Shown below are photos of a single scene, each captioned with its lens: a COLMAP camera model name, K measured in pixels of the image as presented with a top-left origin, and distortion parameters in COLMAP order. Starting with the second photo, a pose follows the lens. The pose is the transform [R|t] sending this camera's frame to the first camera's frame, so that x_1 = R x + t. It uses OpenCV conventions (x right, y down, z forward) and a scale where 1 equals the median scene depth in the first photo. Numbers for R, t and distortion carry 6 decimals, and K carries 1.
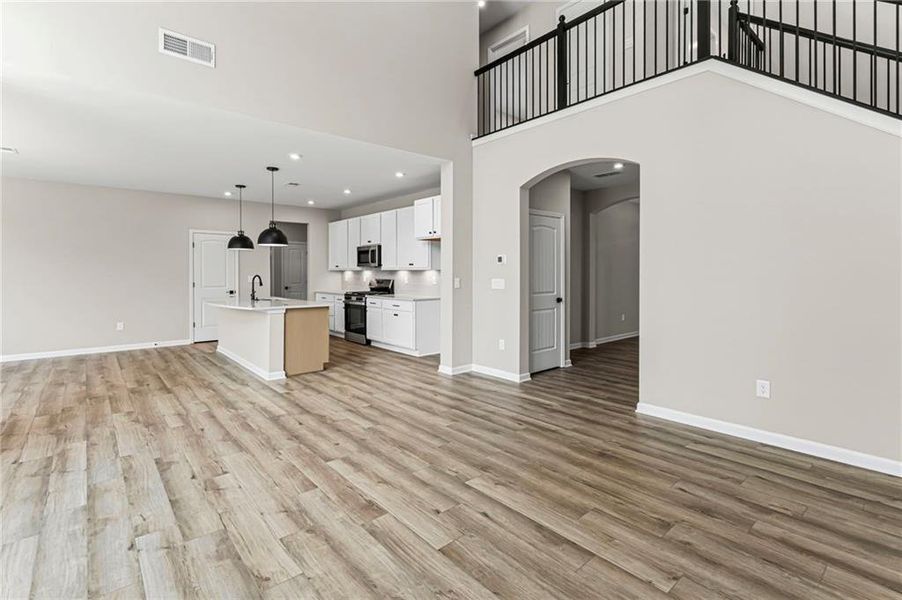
lens RADIAL K [[424.2, 0, 451.5], [0, 424.2, 271.8], [0, 0, 1]] dist [-0.002301, 0.000177]
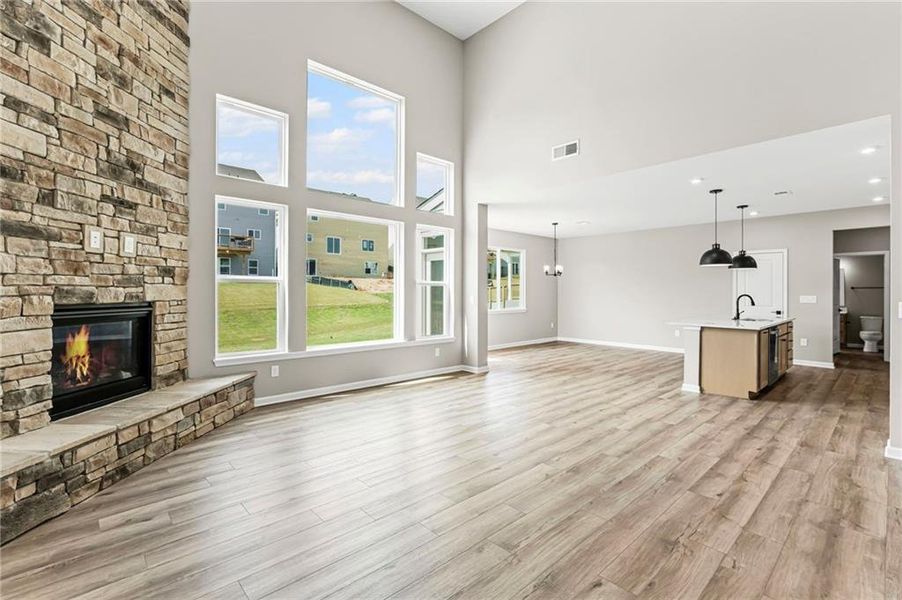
lens RADIAL K [[406.6, 0, 440.0], [0, 406.6, 295.3], [0, 0, 1]] dist [-0.001380, -0.000233]
pose [[0.022425, 0.010892, -0.999689, 0.957874], [0.001136, 0.999940, 0.010920, -0.003601], [0.999748, -0.001381, 0.022411, 0.540453]]
